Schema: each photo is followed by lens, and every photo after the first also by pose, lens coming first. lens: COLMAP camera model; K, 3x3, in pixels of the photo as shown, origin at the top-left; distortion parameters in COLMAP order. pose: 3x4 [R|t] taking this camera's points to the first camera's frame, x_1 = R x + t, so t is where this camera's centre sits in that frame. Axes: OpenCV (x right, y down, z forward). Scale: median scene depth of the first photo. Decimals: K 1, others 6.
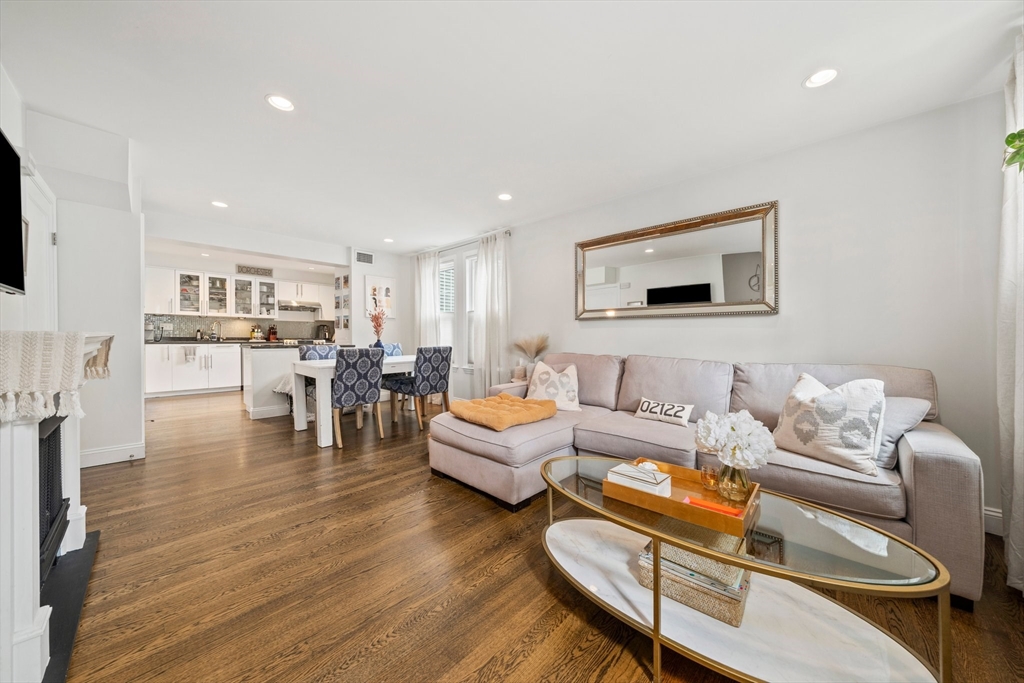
lens RADIAL K [[352.7, 0, 515.2], [0, 352.7, 335.7], [0, 0, 1]] dist [-0.001752, -0.000074]
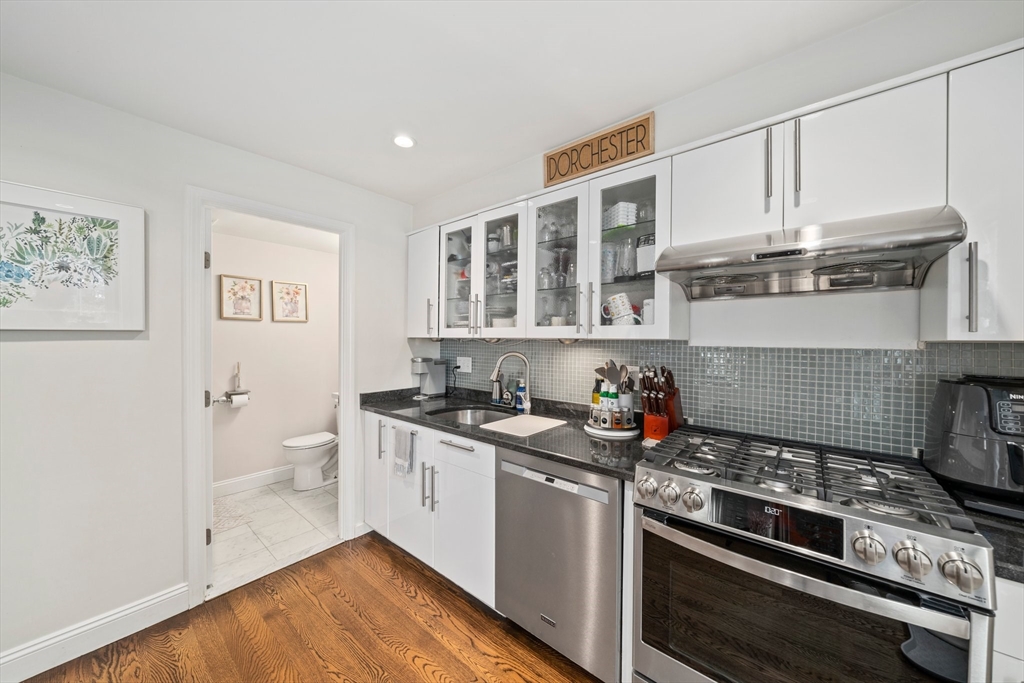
lens RADIAL K [[352.7, 0, 515.4], [0, 352.7, 342.7], [0, 0, 1]] dist [-0.001752, -0.000074]
pose [[0.058455, 0.007457, -0.998262, -0.525373], [0.003096, 0.999966, 0.007651, -0.054149], [0.998285, -0.003538, 0.058430, 1.000142]]
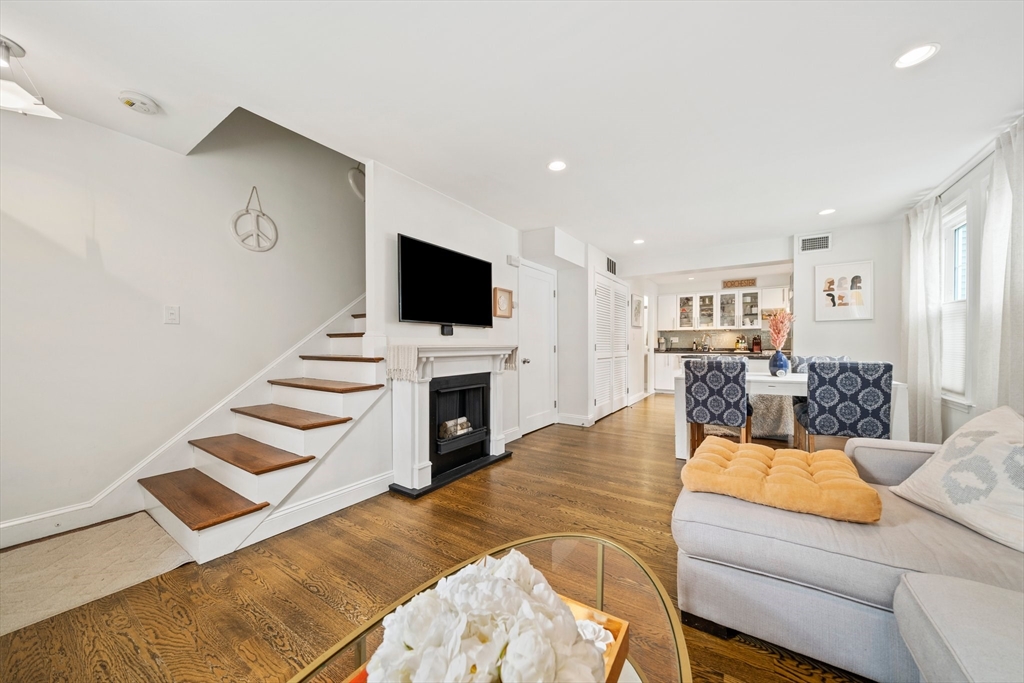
lens RADIAL K [[352.7, 0, 512.4], [0, 352.7, 352.5], [0, 0, 1]] dist [-0.001752, -0.000074]
pose [[0.174934, 0.010845, -0.984520, 0.172551], [0.005468, 0.999913, 0.011986, 0.001701], [0.984565, -0.007480, 0.174860, 0.181486]]
